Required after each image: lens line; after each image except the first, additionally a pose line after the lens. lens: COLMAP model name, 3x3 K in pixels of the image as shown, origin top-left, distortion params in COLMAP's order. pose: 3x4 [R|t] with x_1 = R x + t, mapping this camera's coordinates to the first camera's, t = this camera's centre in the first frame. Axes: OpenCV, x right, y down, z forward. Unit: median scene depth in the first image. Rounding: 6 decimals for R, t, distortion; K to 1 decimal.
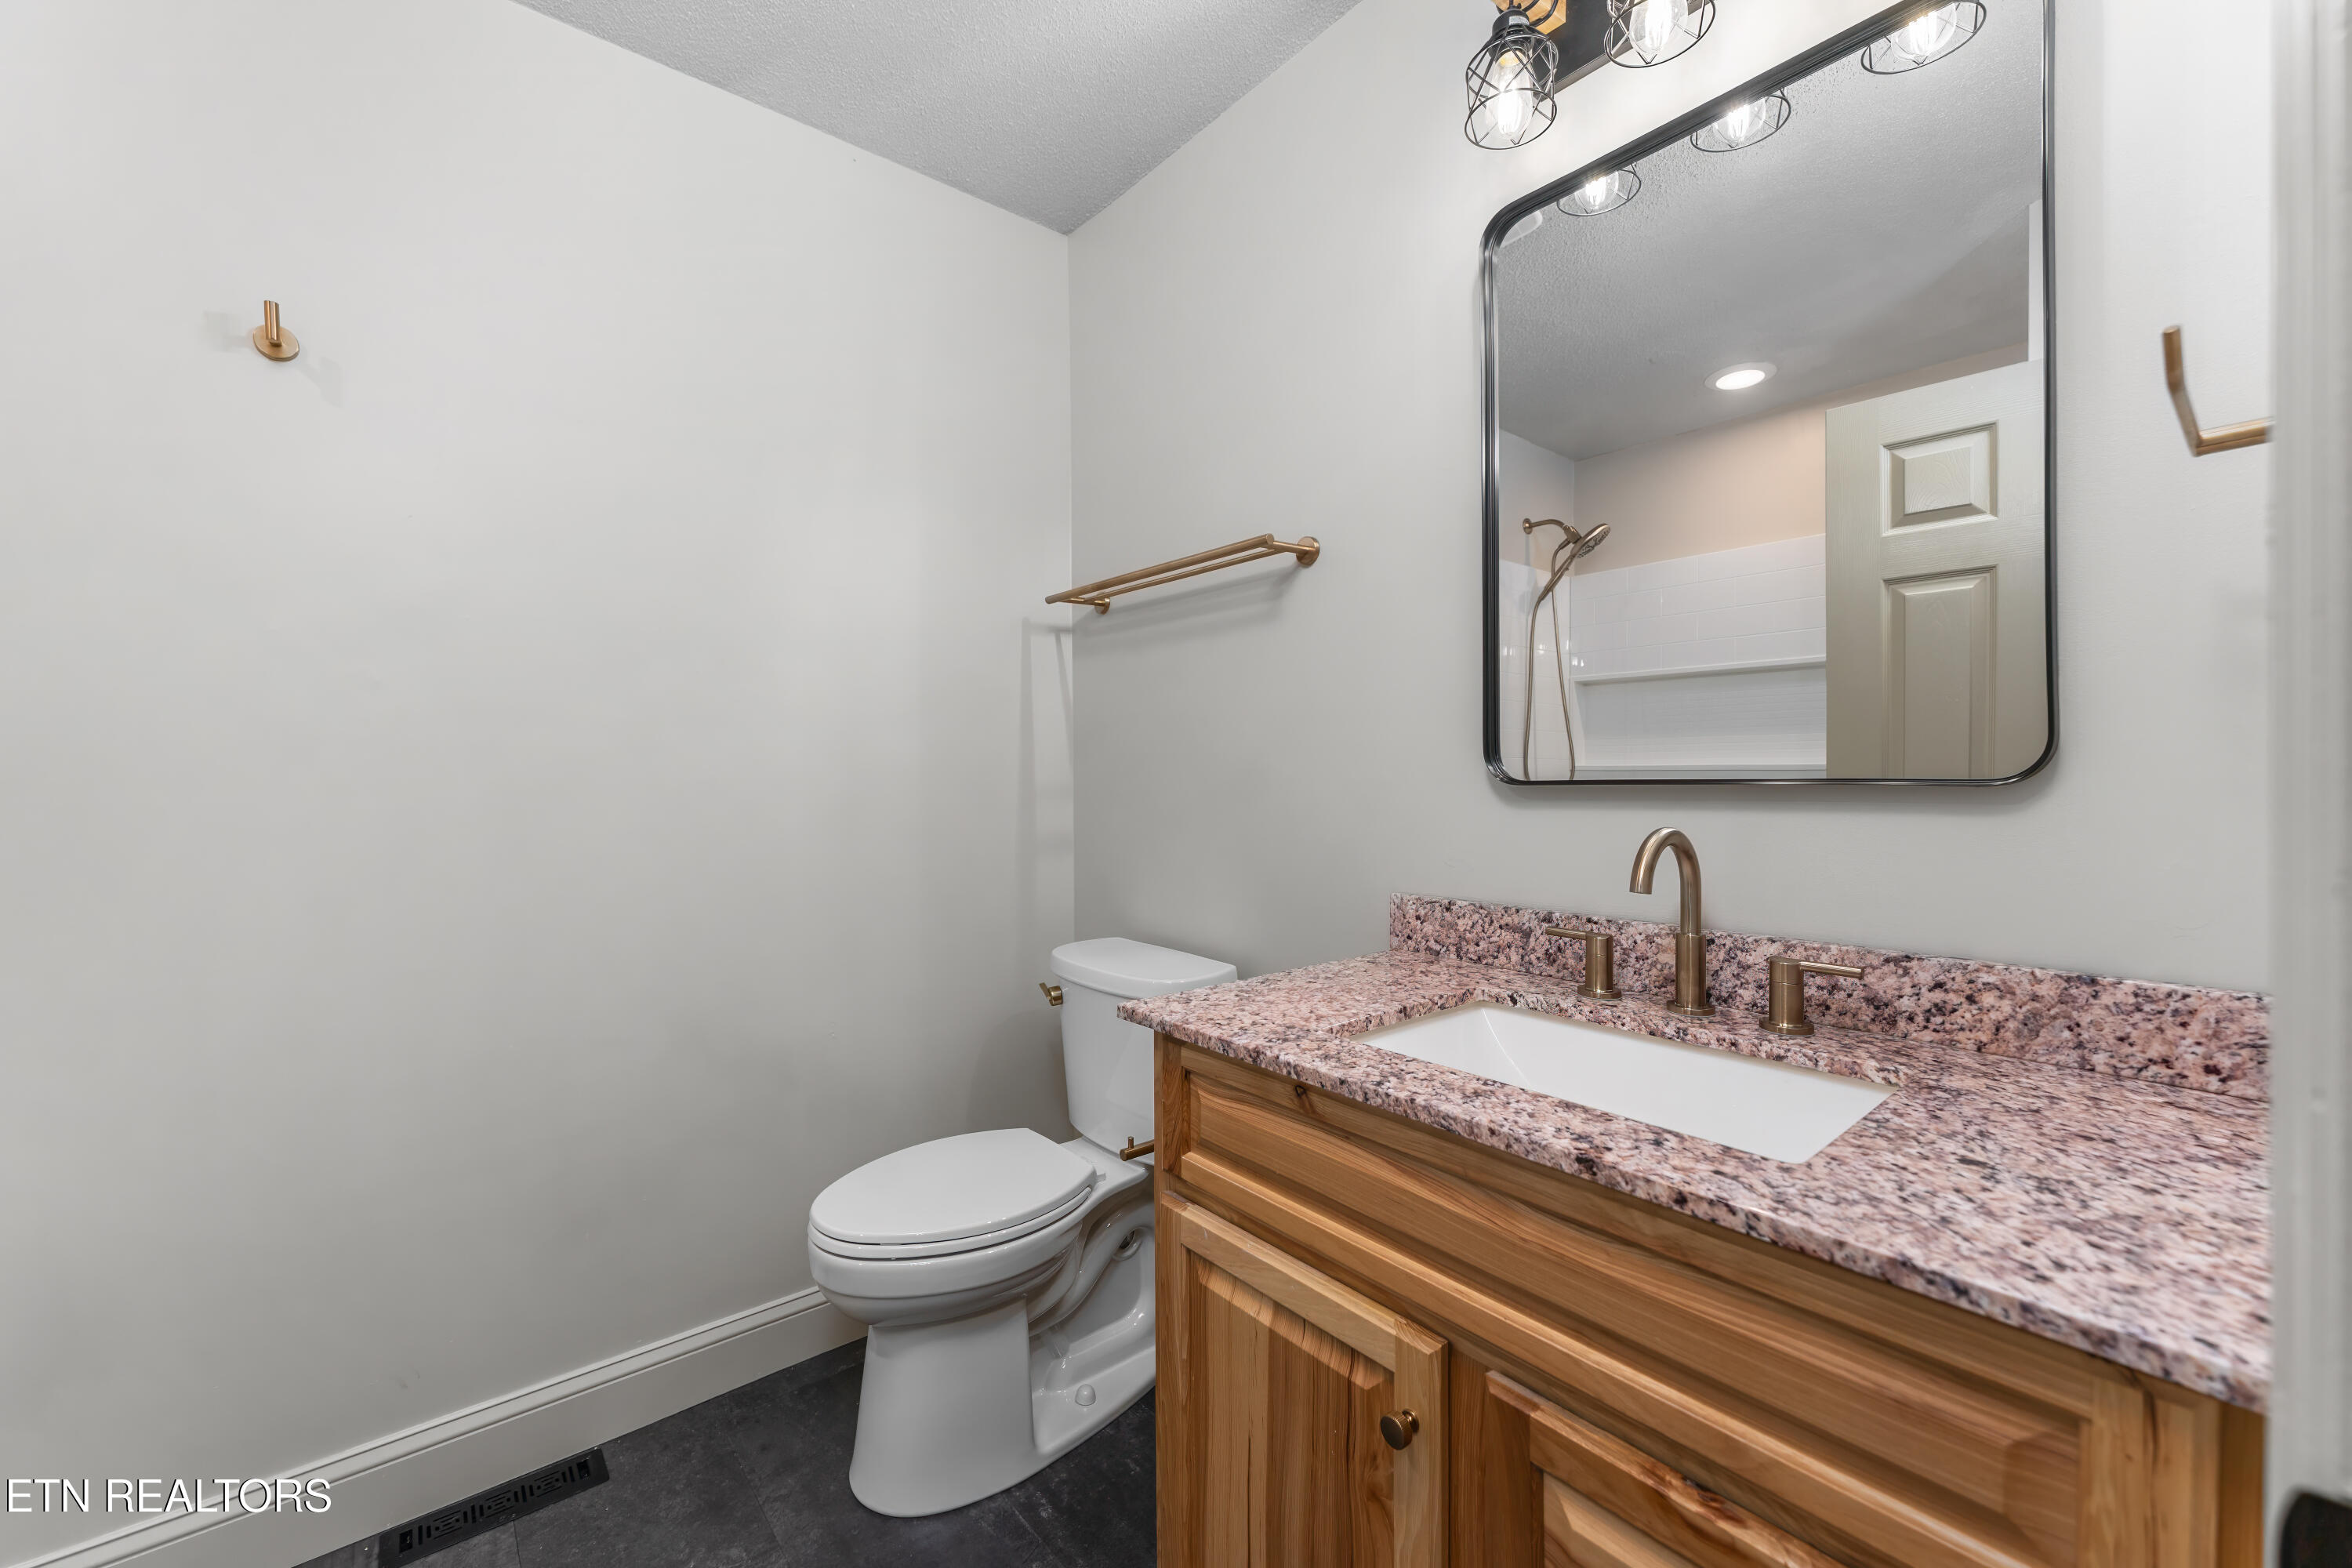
lens RADIAL K [[968.6, 0, 1168.8], [0, 968.6, 773.5], [0, 0, 1]] dist [-0.000132, -0.000006]
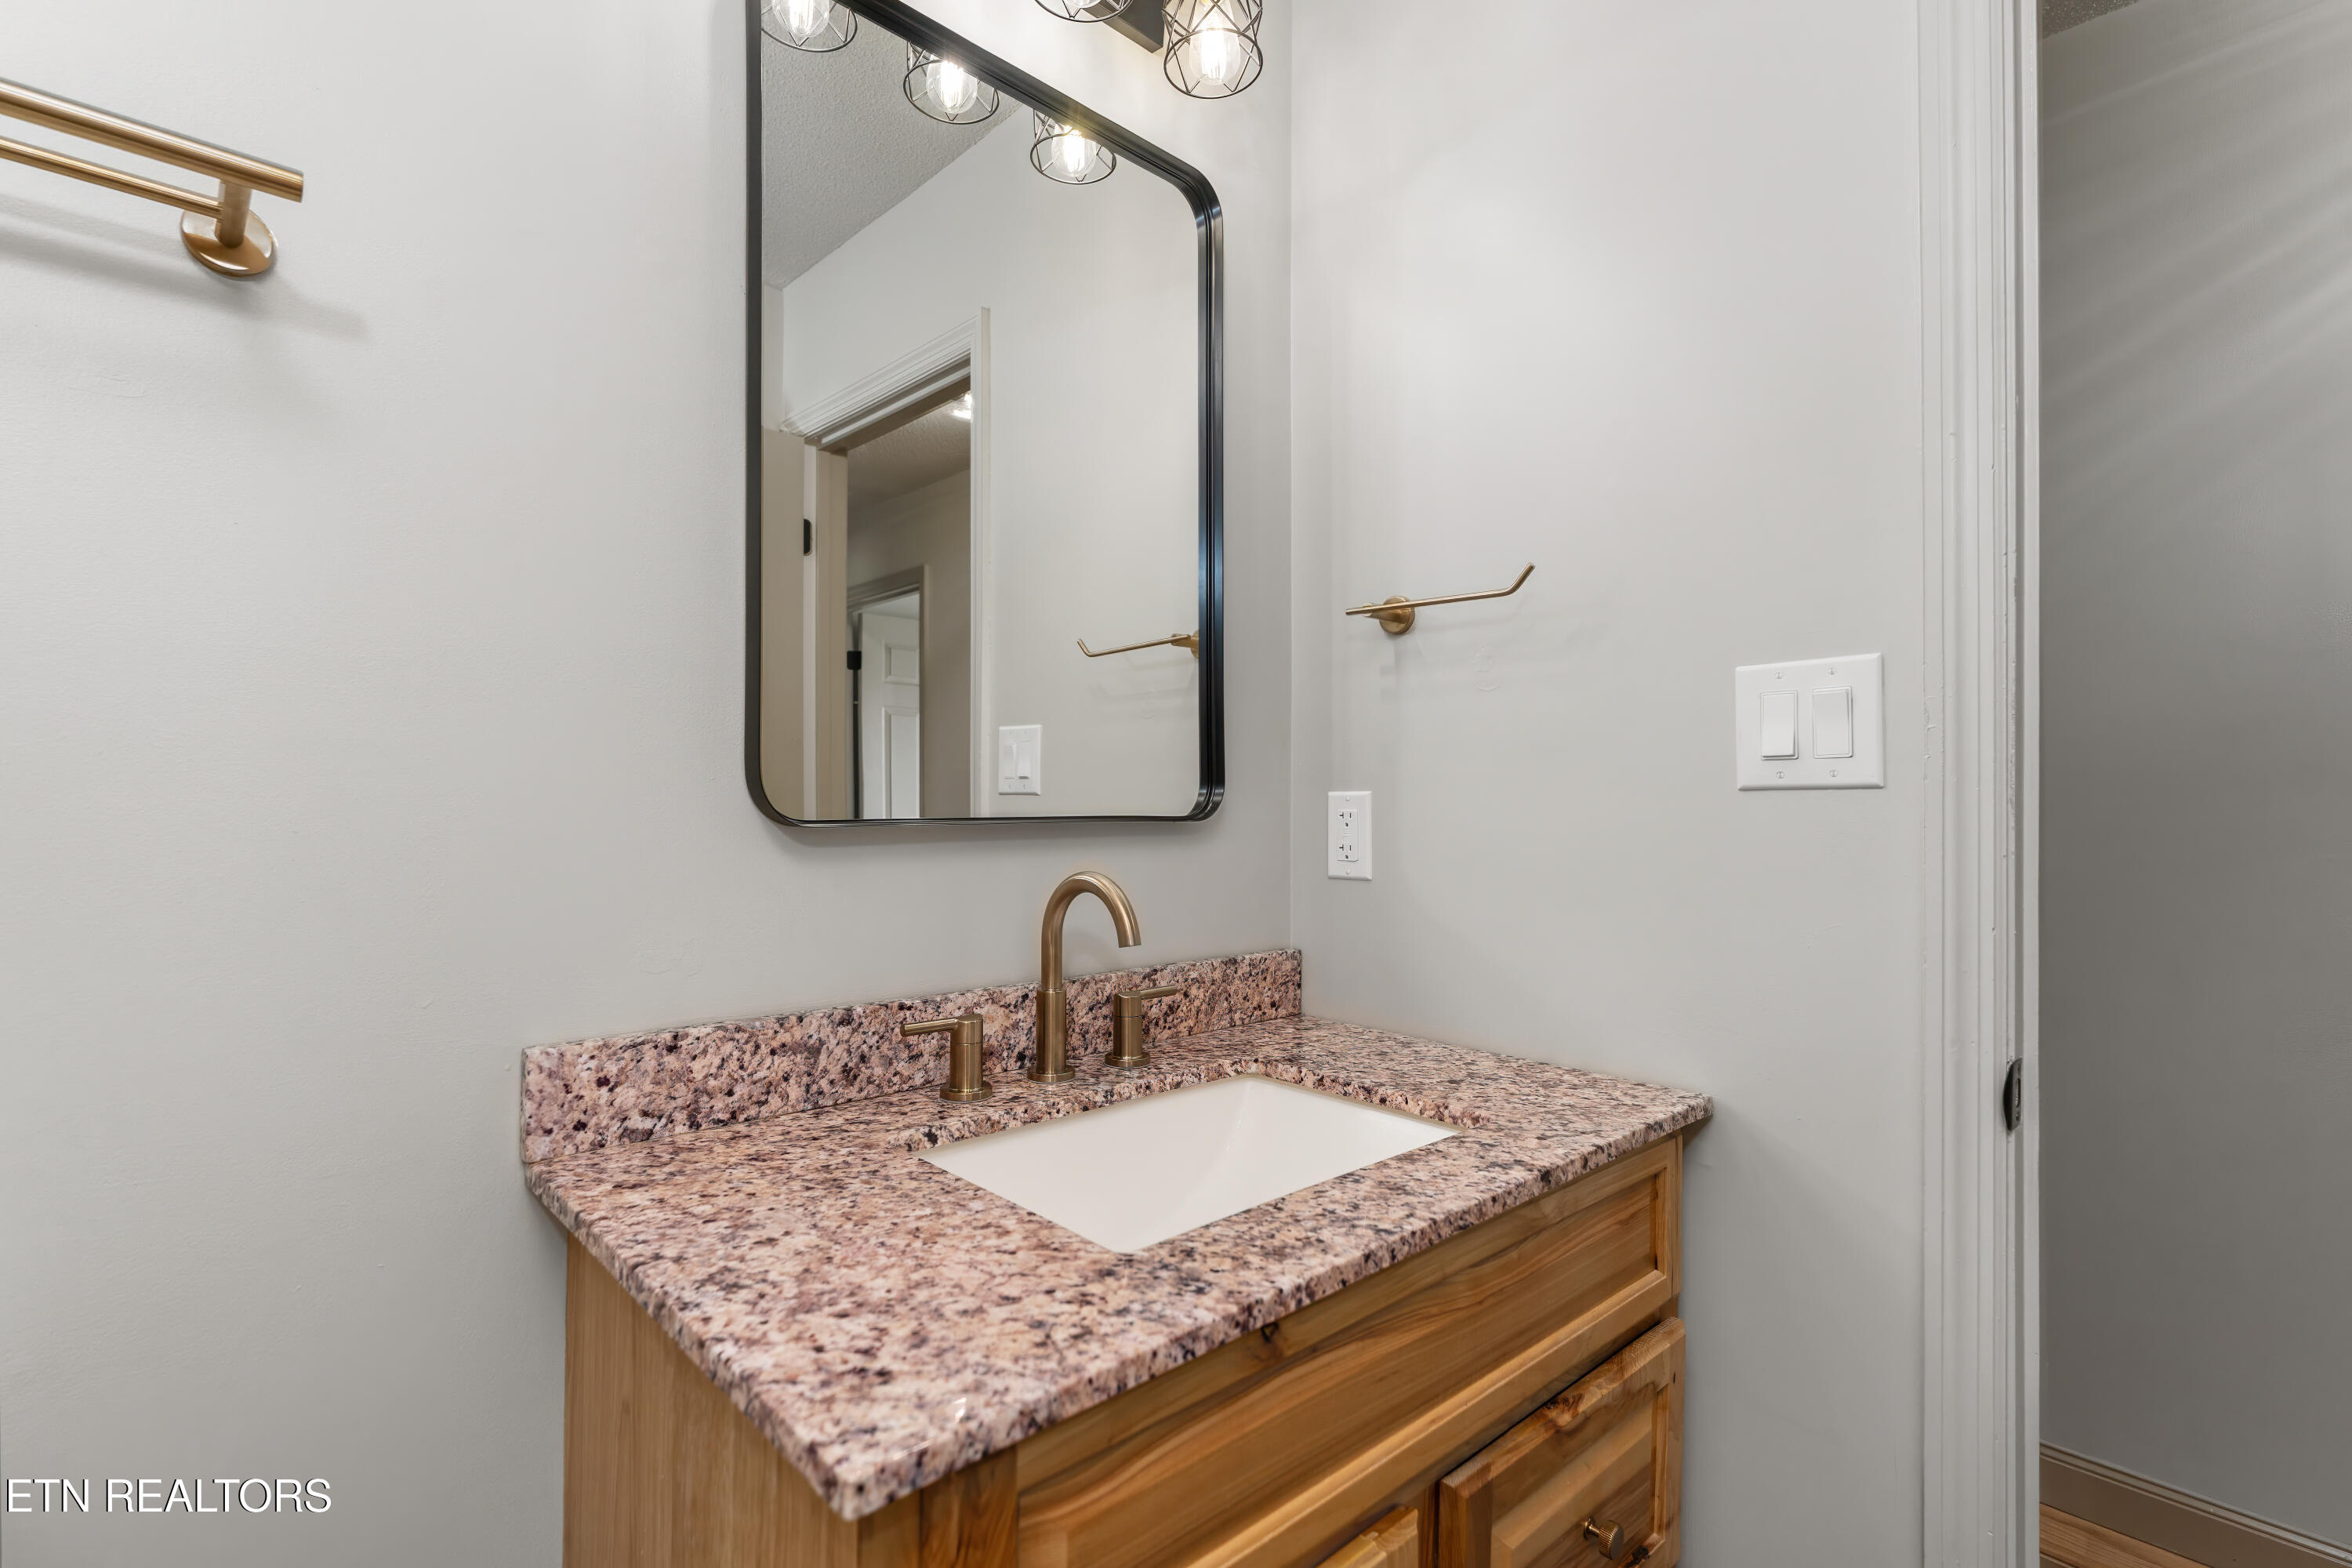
lens RADIAL K [[1103.0, 0, 1172.4], [0, 1103.0, 806.5], [0, 0, 1]] dist [0.000398, -0.000148]
pose [[-0.086027, 0.003955, 0.996285, -0.494127], [-0.003366, 0.999985, -0.004260, 0.001570], [-0.996287, -0.003720, -0.086012, 1.008433]]
